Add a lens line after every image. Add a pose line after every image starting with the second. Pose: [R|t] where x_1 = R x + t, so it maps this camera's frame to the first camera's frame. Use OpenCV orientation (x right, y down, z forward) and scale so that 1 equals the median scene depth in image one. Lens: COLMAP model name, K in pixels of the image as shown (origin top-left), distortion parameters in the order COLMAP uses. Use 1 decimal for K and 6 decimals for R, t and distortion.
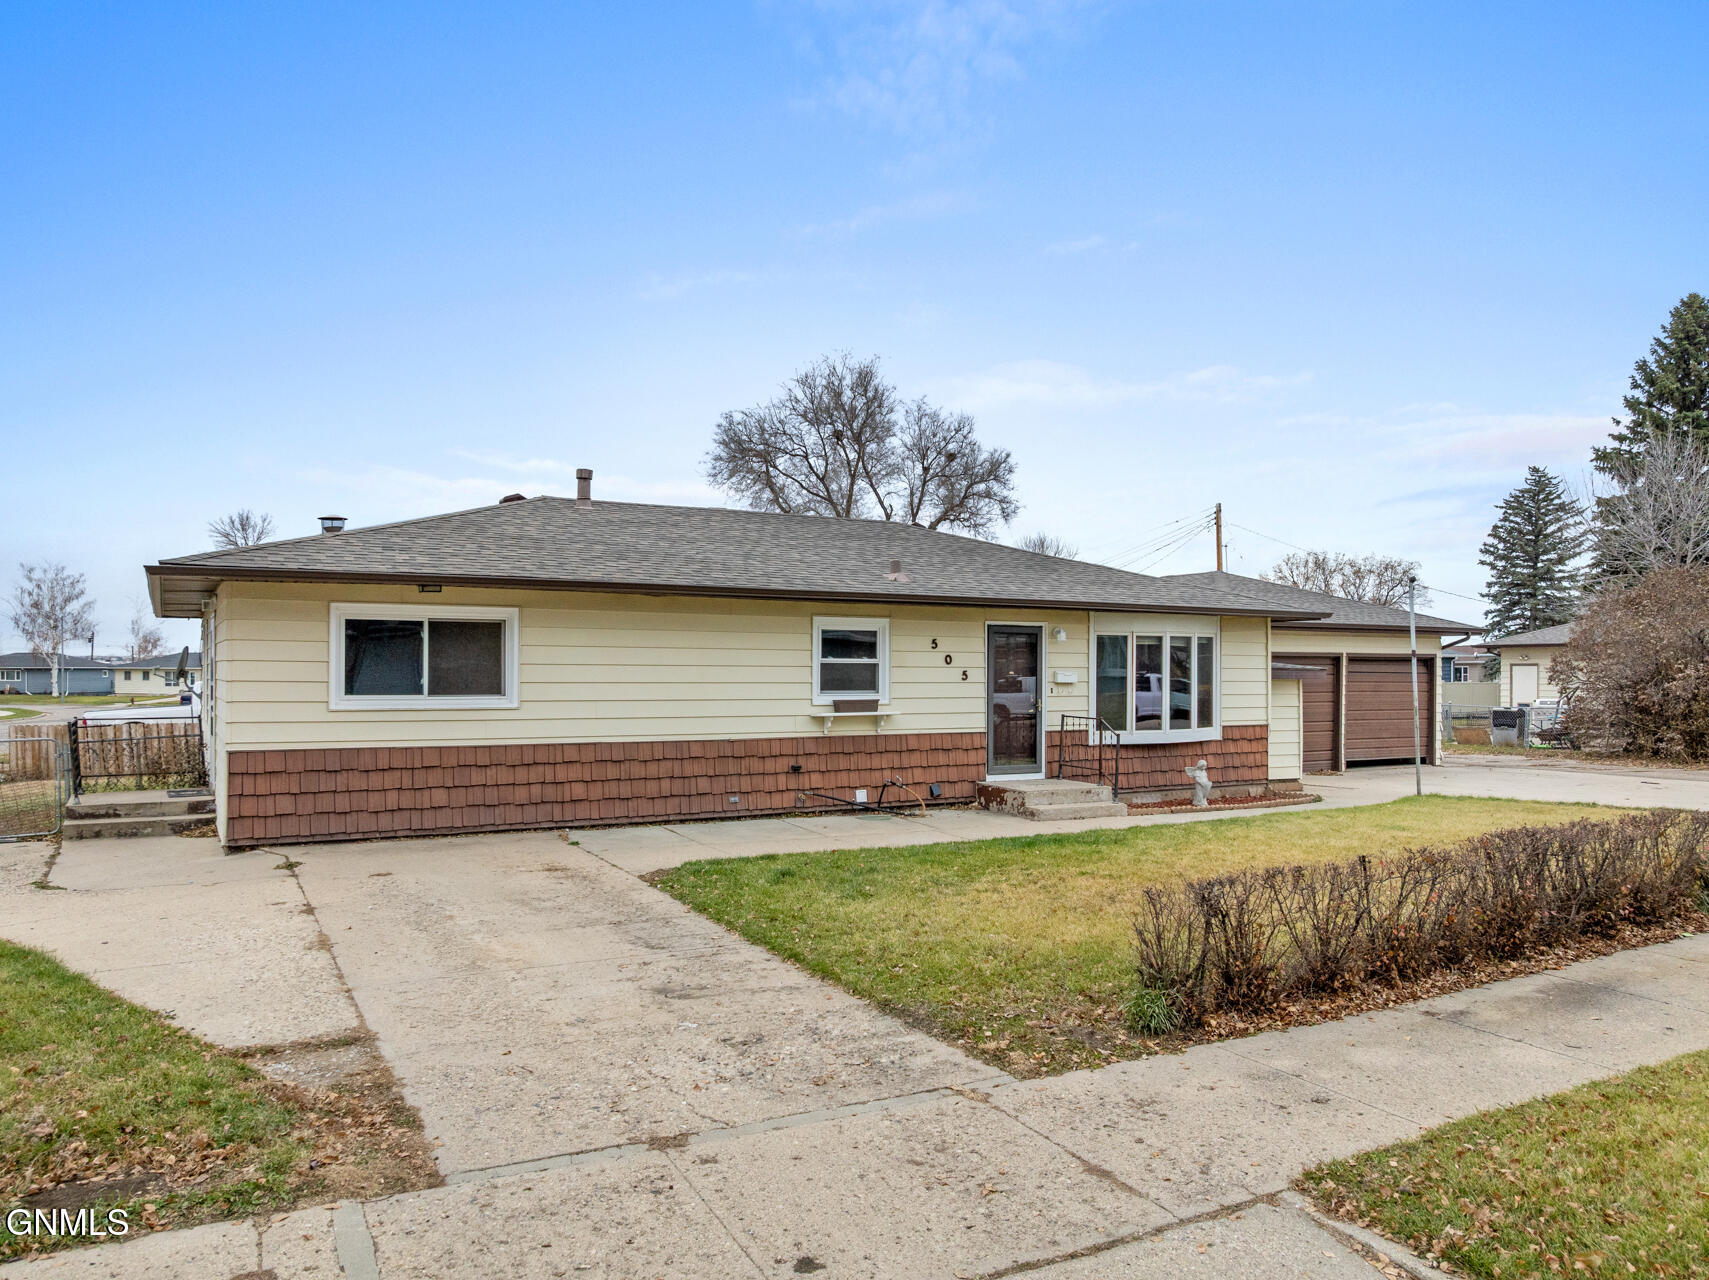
lens RADIAL K [[1209.6, 0, 863.3], [0, 1209.6, 672.9], [0, 0, 1]] dist [-0.042054, 0.009733]
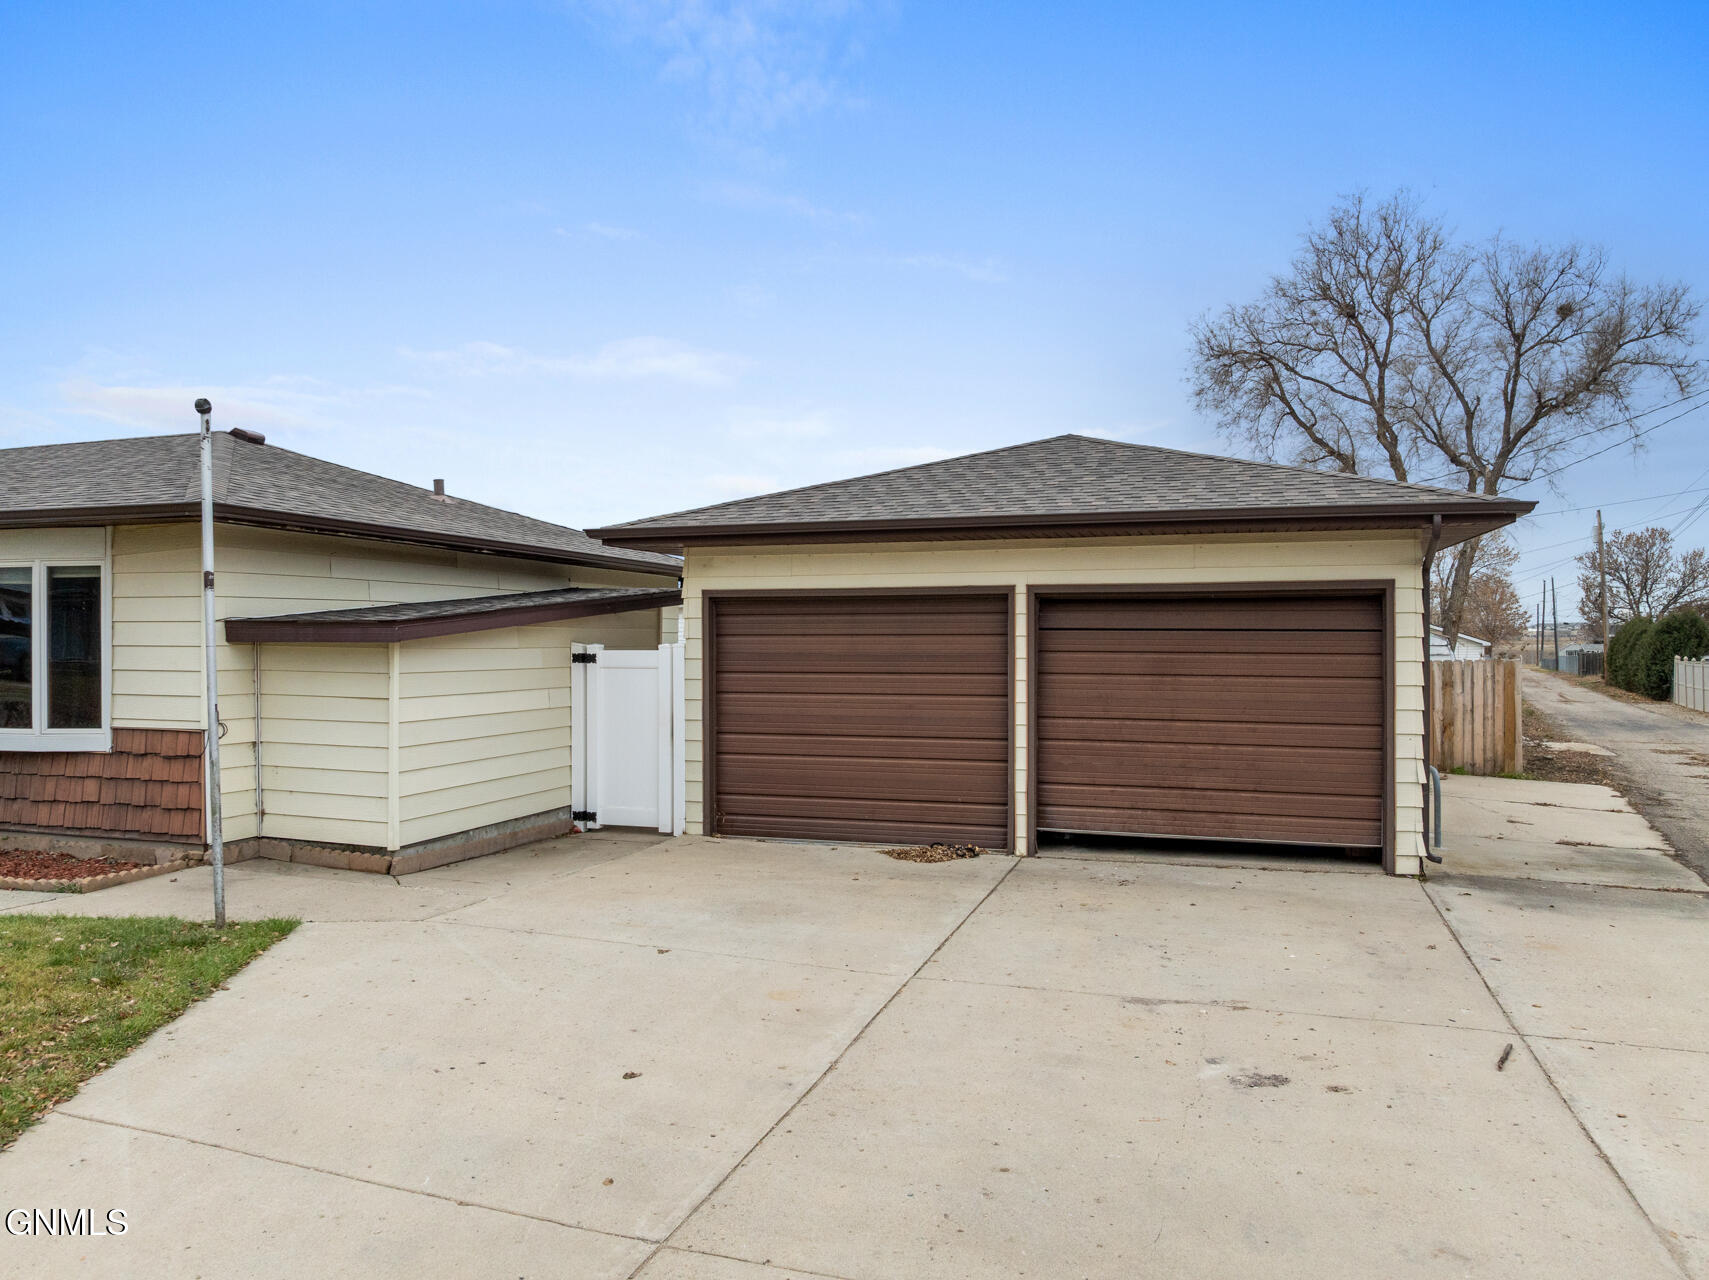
lens RADIAL K [[1209.6, 0, 862.9], [0, 1209.6, 641.2], [0, 0, 1]] dist [-0.042054, 0.009733]
pose [[0.672082, -0.003117, -0.740470, 1.058919], [0.000922, 0.999994, -0.003373, 0.007970], [0.740476, 0.001584, 0.672081, 1.018841]]
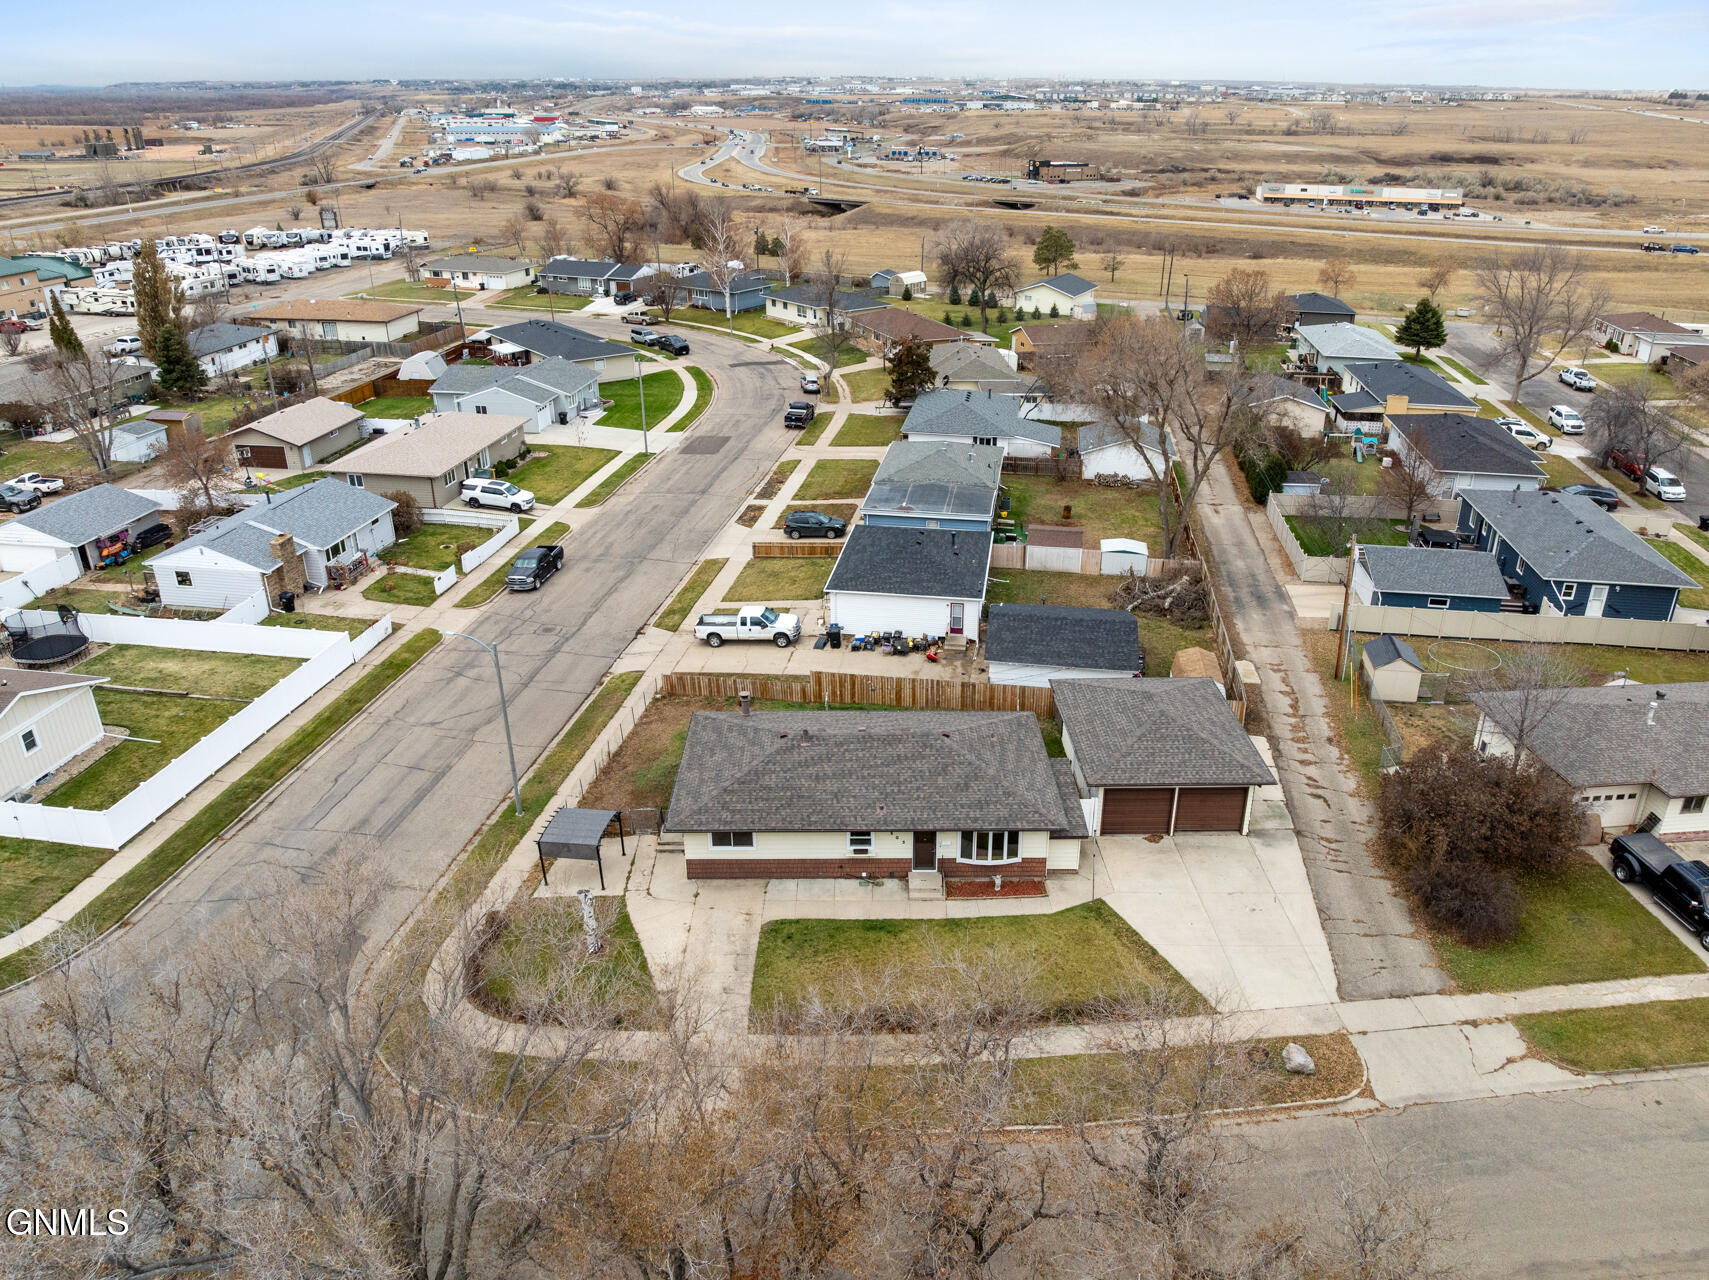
lens RADIAL K [[1209.6, 0, 884.4], [0, 1209.6, 645.3], [0, 0, 1]] dist [-0.042054, 0.009733]
pose [[0.878758, 0.210681, -0.428249, 1.221742], [-0.010351, 0.905496, 0.424228, -1.712353], [0.477155, -0.368361, 0.797893, -1.238541]]
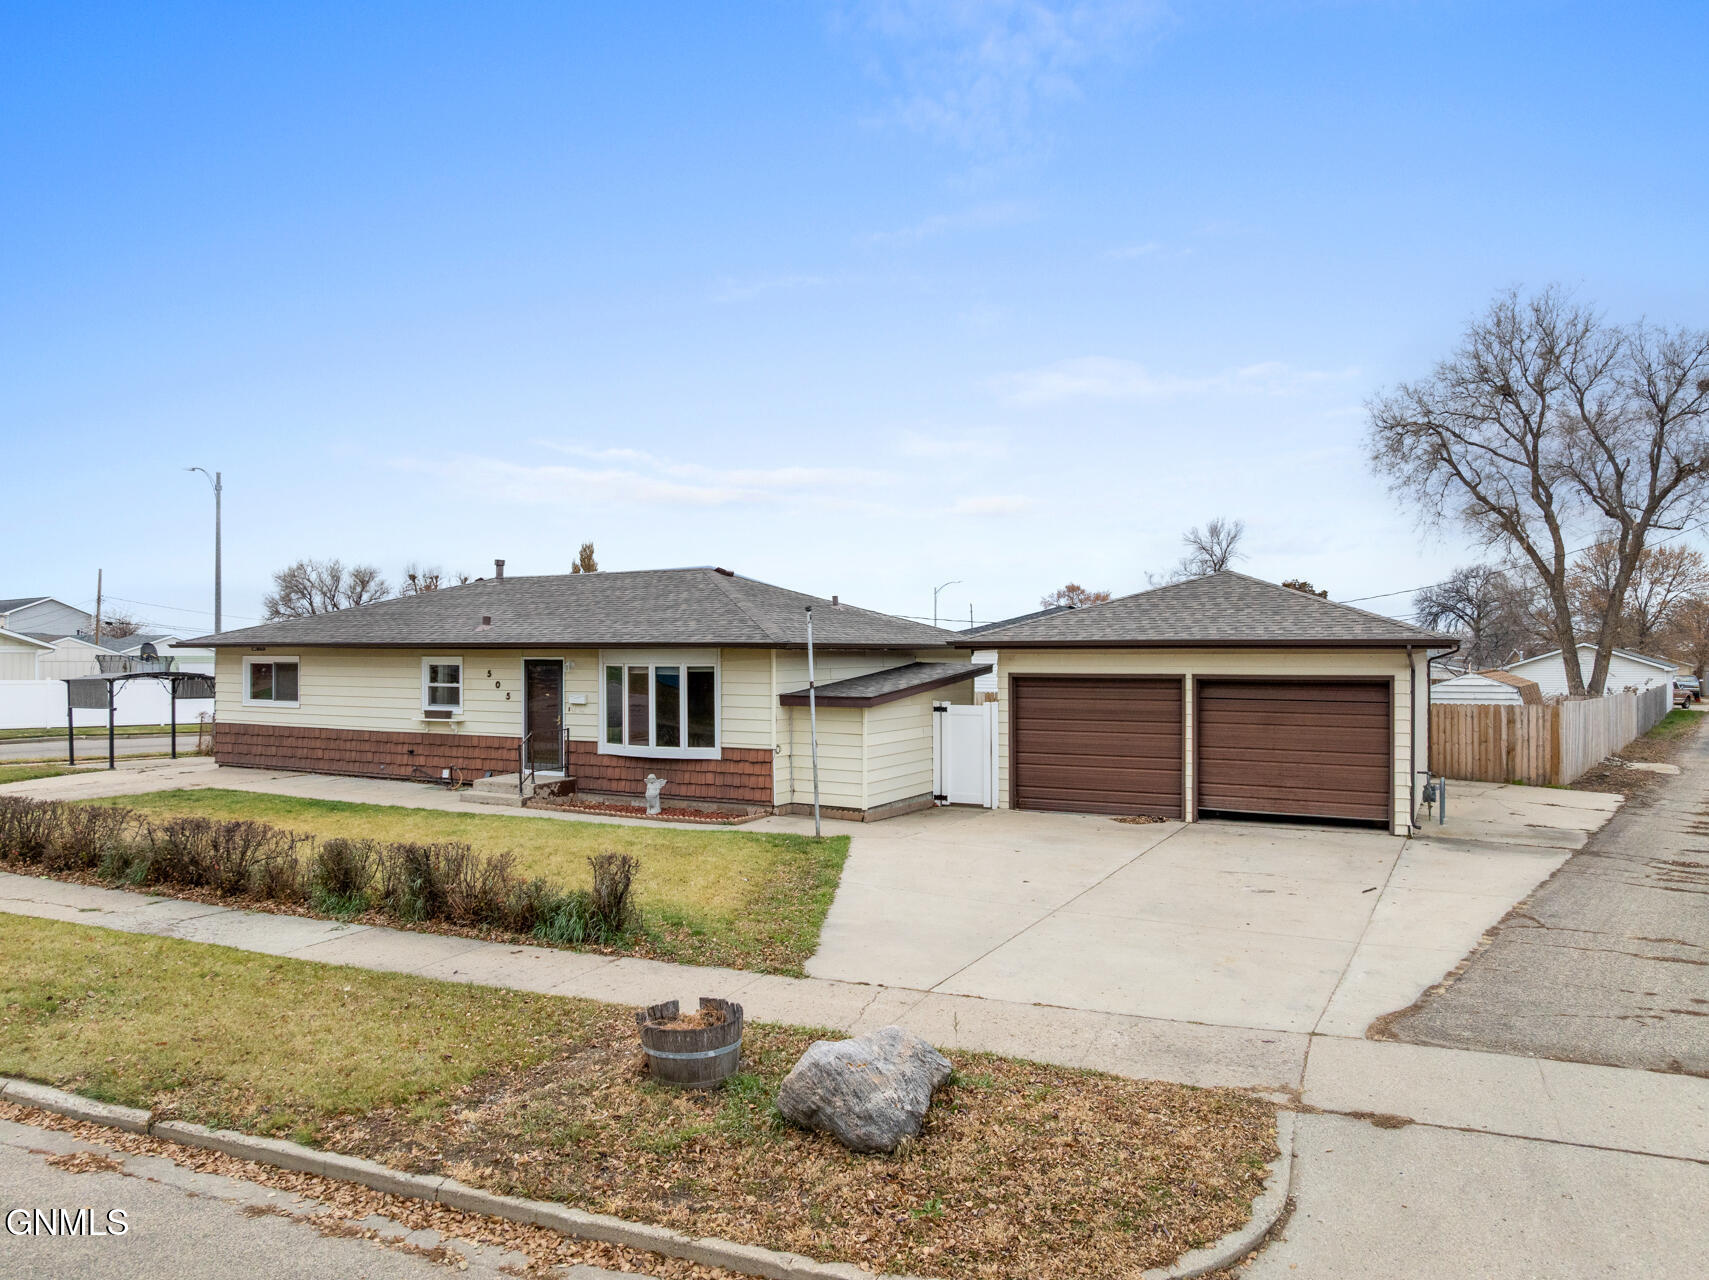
lens RADIAL K [[1209.6, 0, 860.7], [0, 1209.6, 650.7], [0, 0, 1]] dist [-0.042054, 0.009733]
pose [[0.535191, -0.001861, -0.844729, 1.480189], [0.000898, 0.999998, -0.001634, -0.047948], [0.844731, 0.000116, 0.535192, 0.594915]]
